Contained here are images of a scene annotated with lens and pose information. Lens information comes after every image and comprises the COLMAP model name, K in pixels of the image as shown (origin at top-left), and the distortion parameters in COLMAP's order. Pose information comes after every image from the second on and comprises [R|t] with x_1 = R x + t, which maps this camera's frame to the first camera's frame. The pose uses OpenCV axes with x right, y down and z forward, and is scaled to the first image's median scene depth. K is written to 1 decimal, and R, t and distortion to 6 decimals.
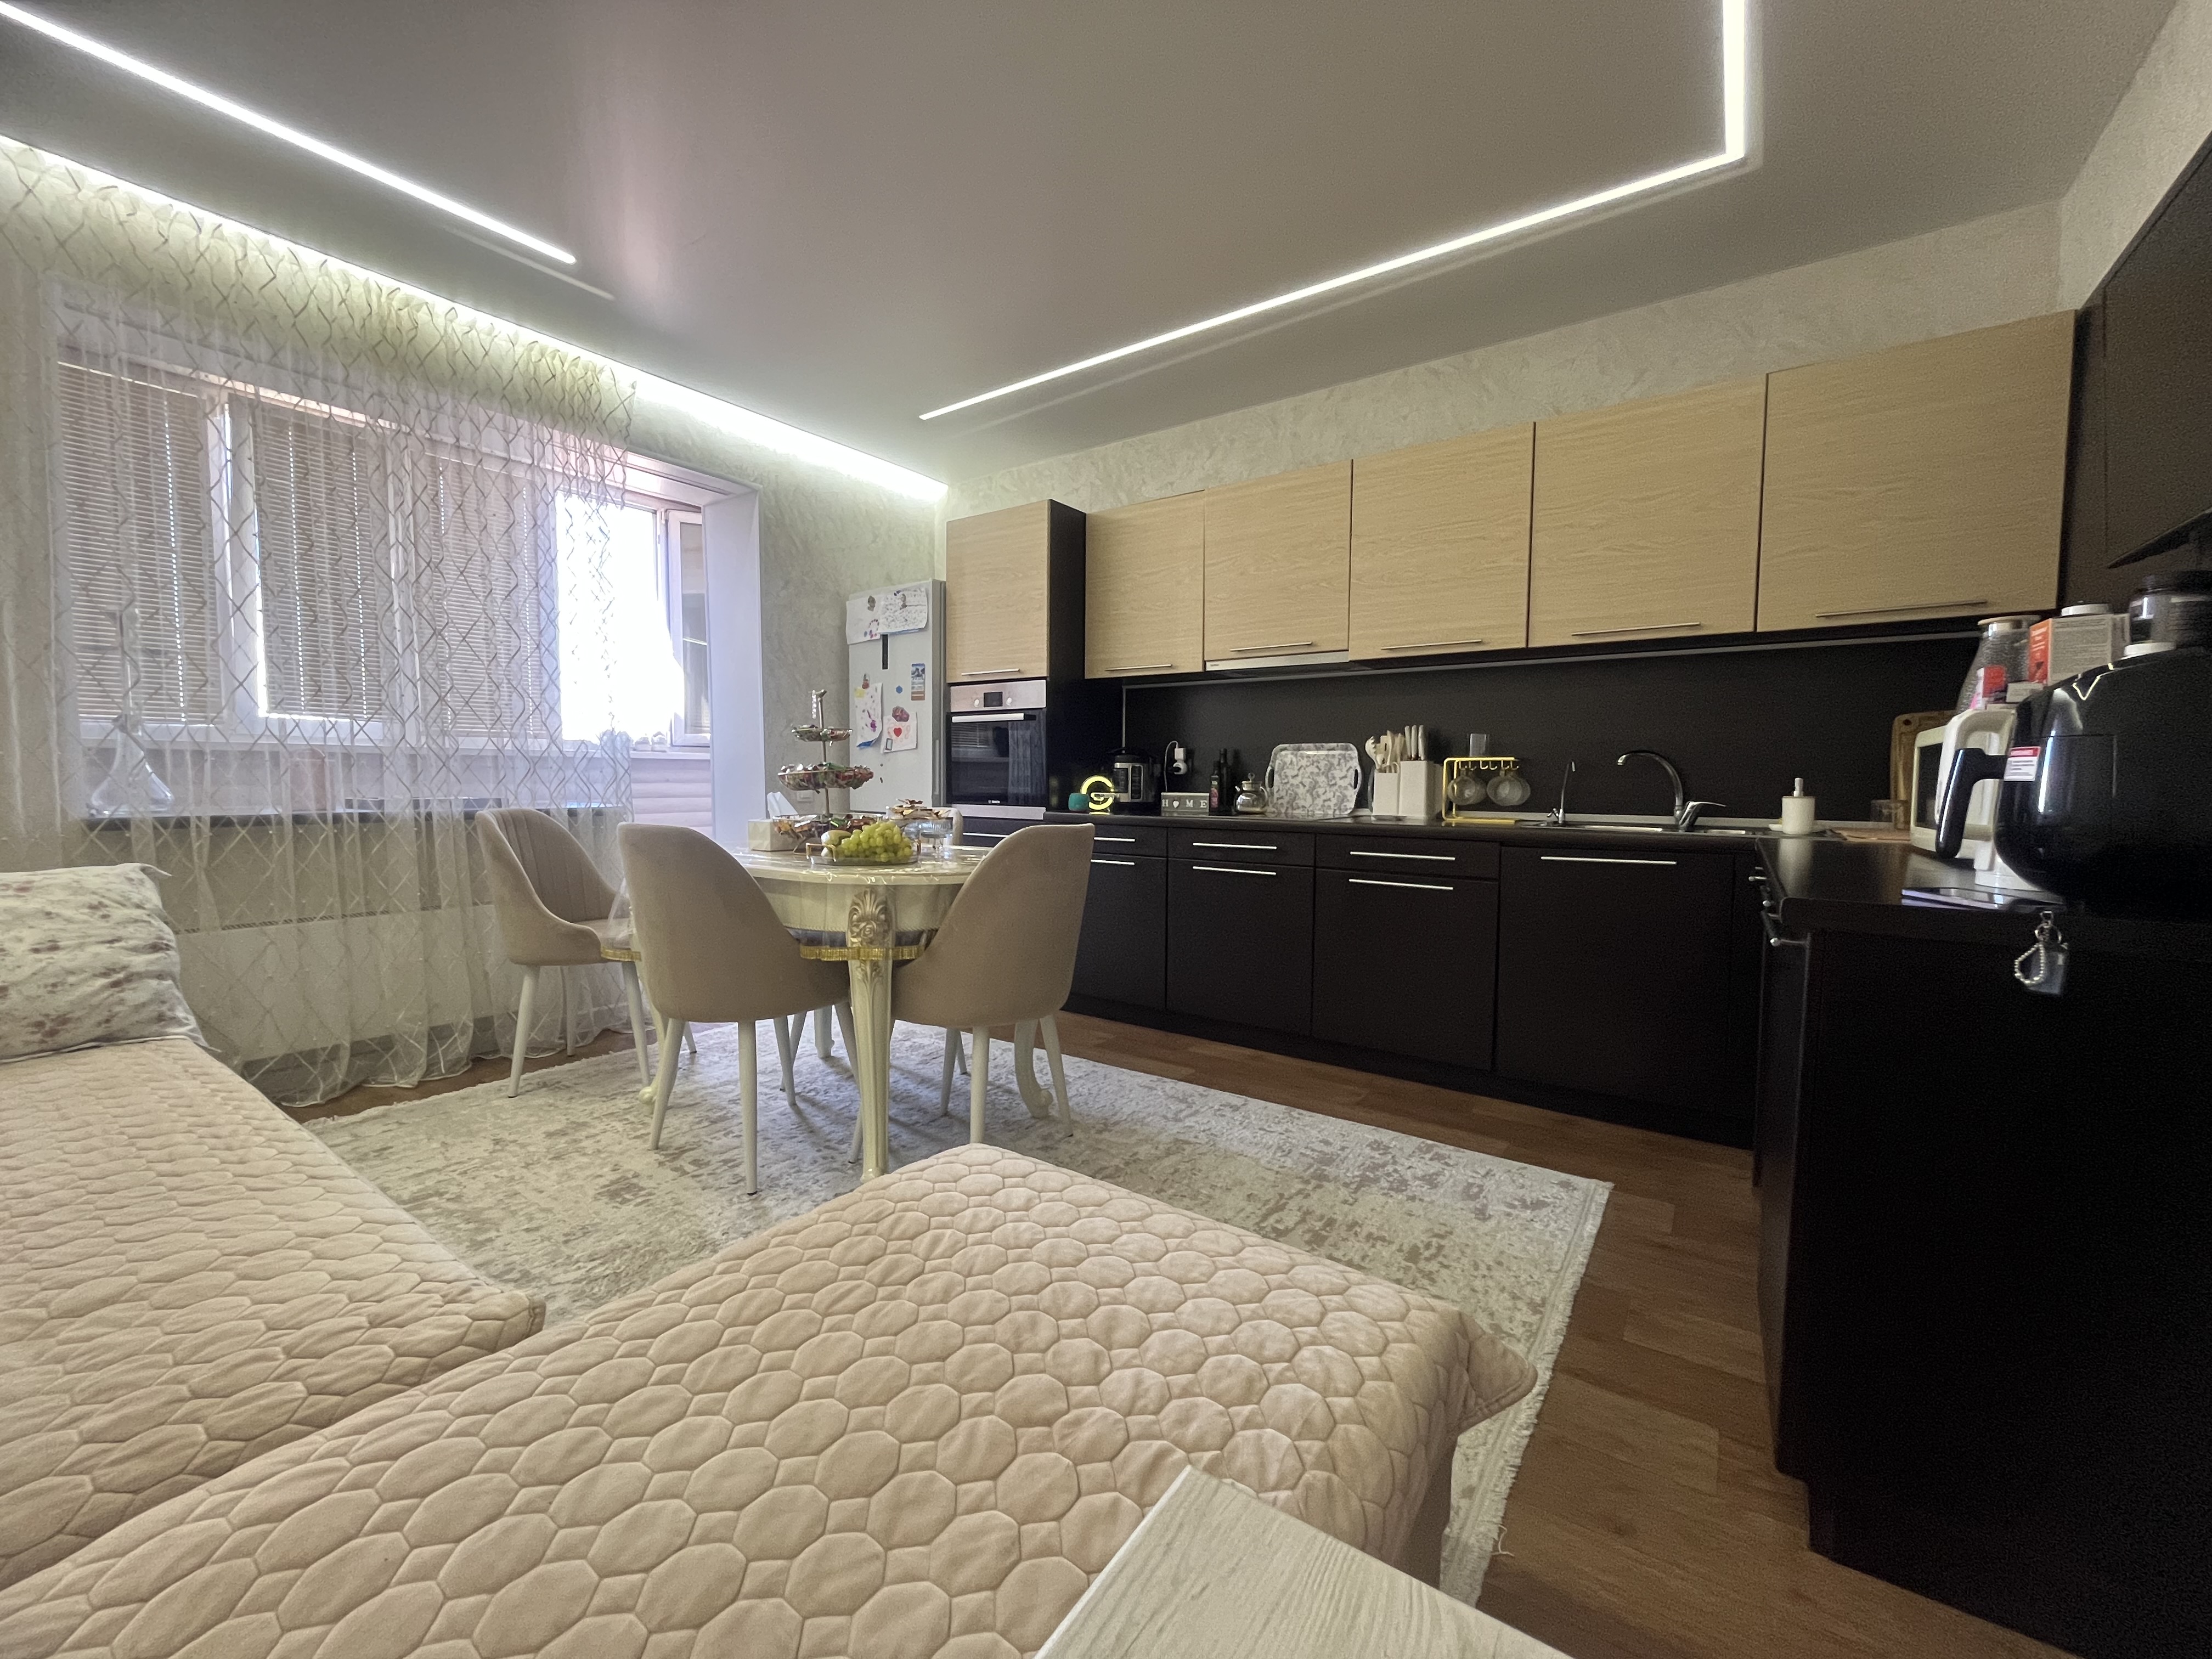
lens RADIAL K [[894.7, 0, 1103.7], [0, 894.7, 836.2], [0, 0, 1]] dist [-0.004209, 0.000278]
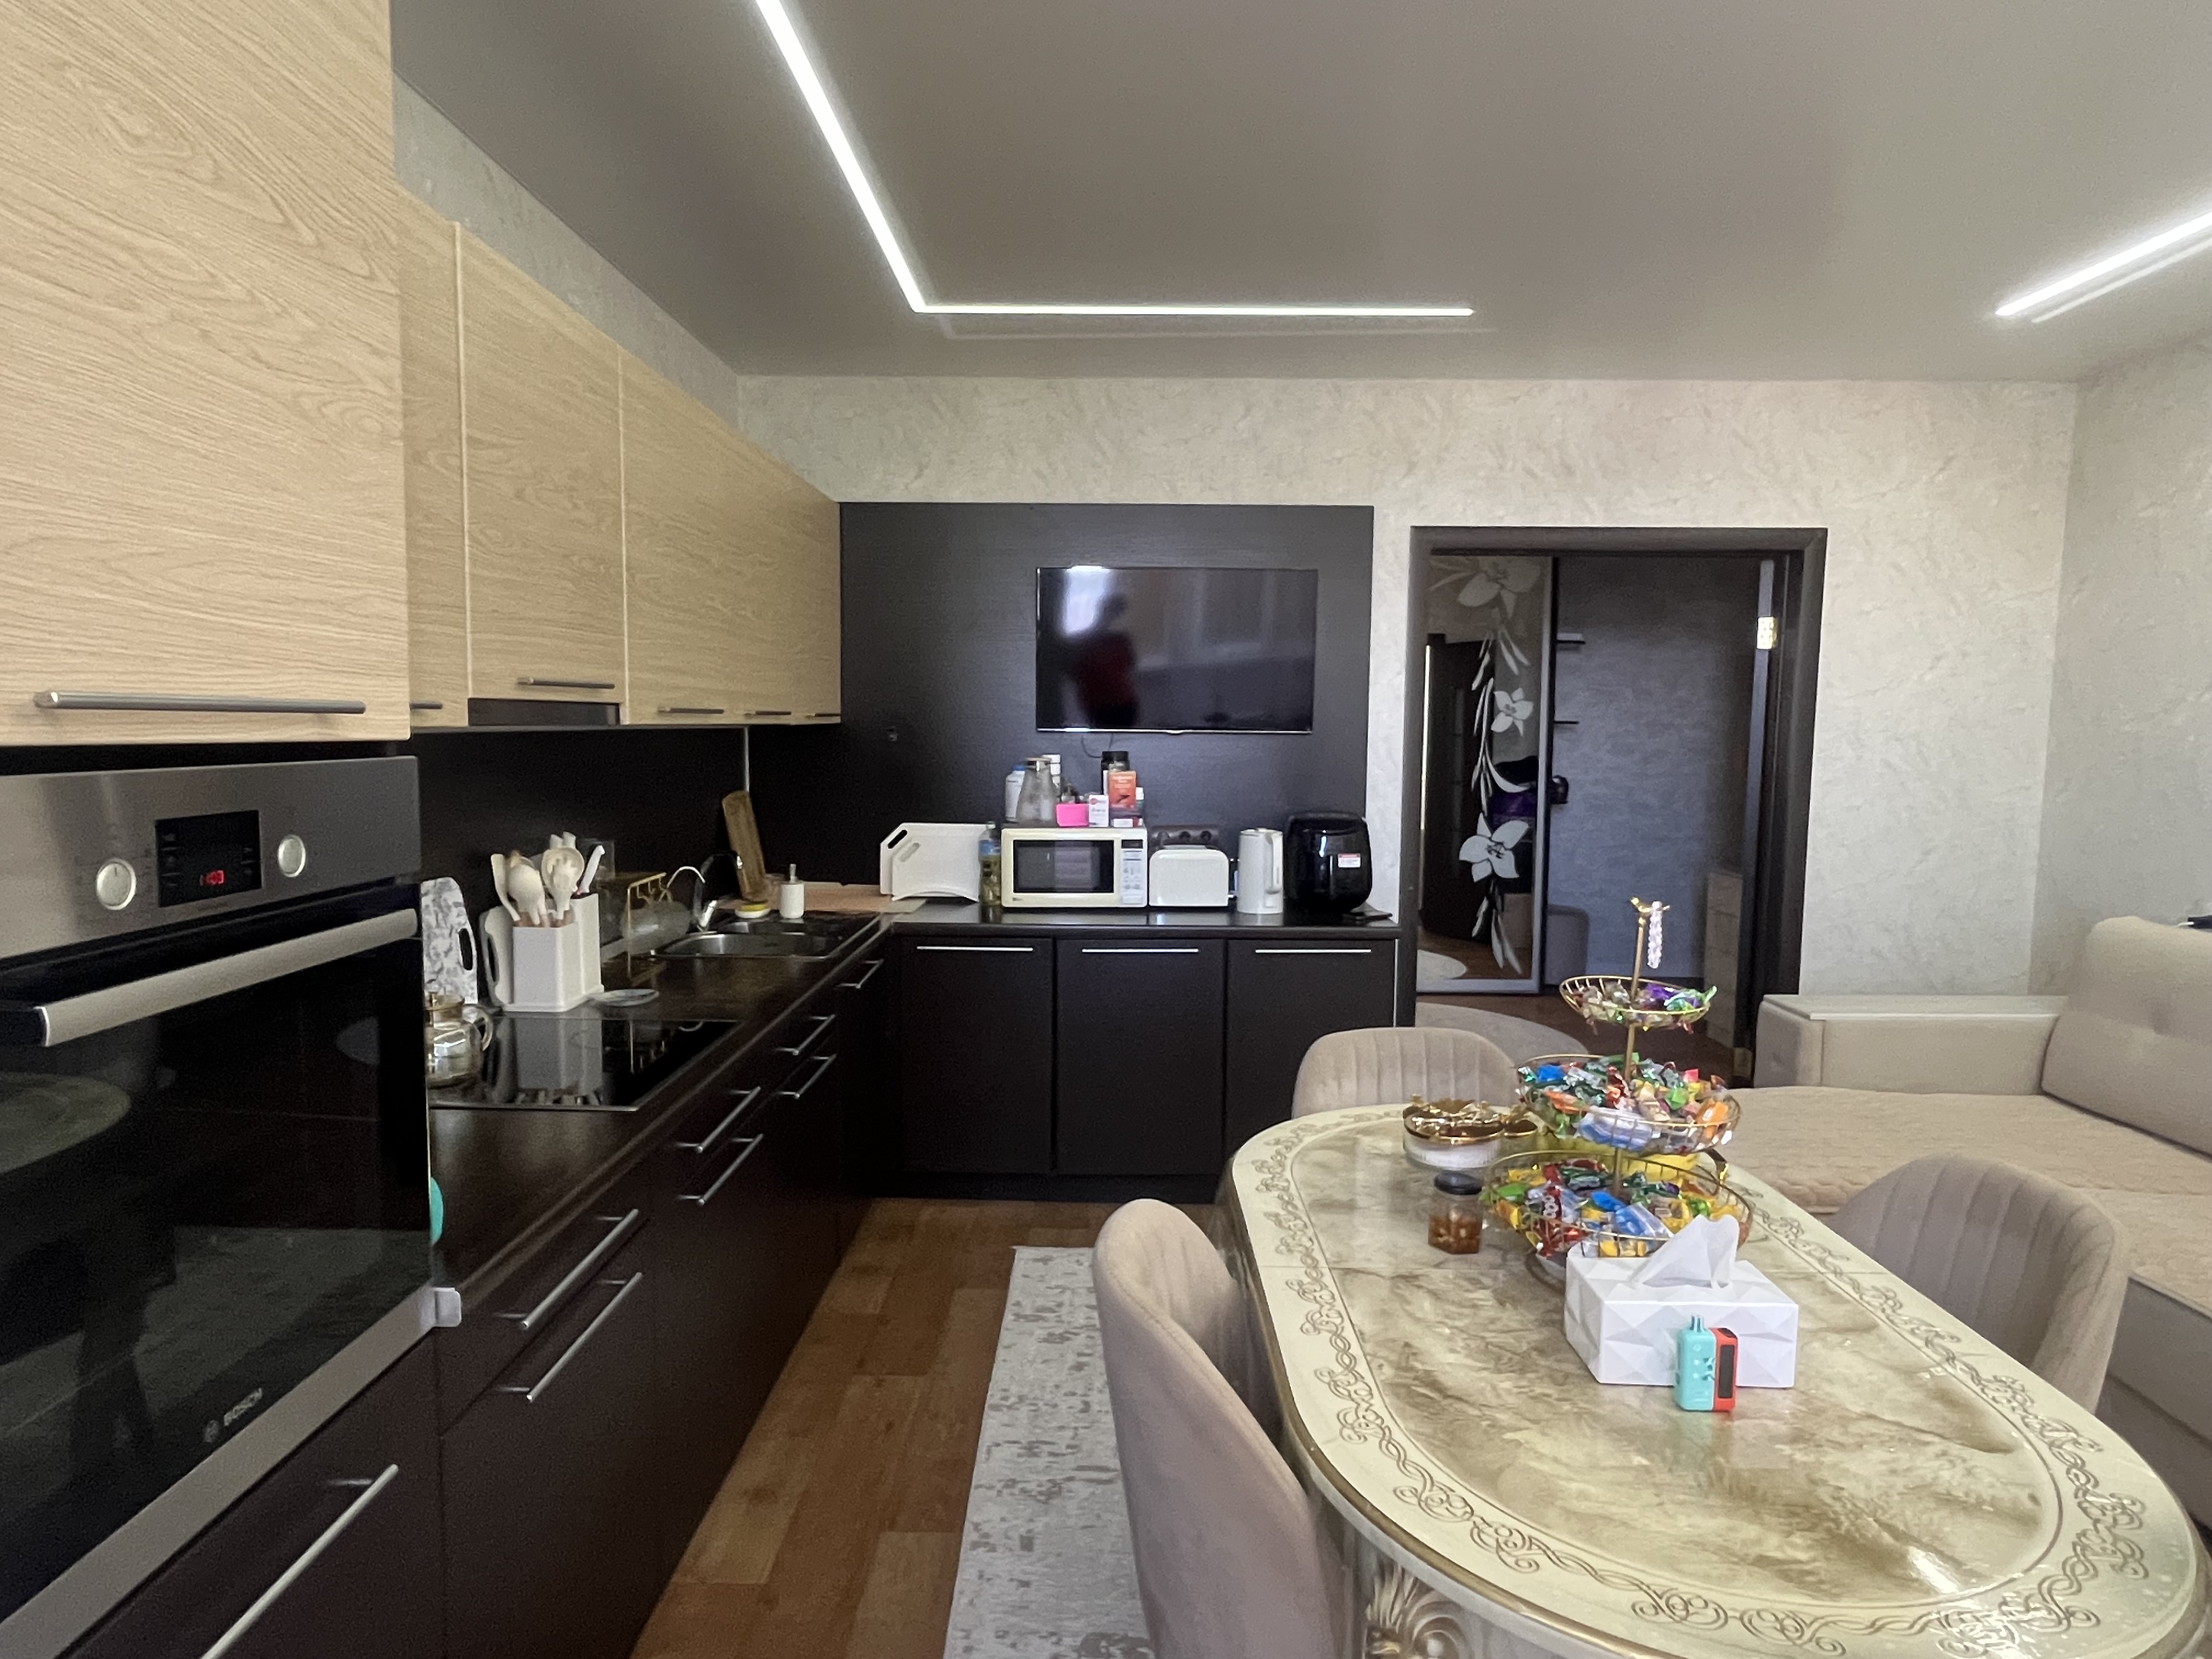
lens RADIAL K [[1280.4, 0, 1096.1], [0, 1280.4, 832.6], [0, 0, 1]] dist [-0.003931, 0.001208]
pose [[-0.563182, -0.083564, 0.822097, -0.502771], [0.041760, 0.990724, 0.129313, -0.214987], [-0.825277, 0.107157, -0.554468, 1.171351]]
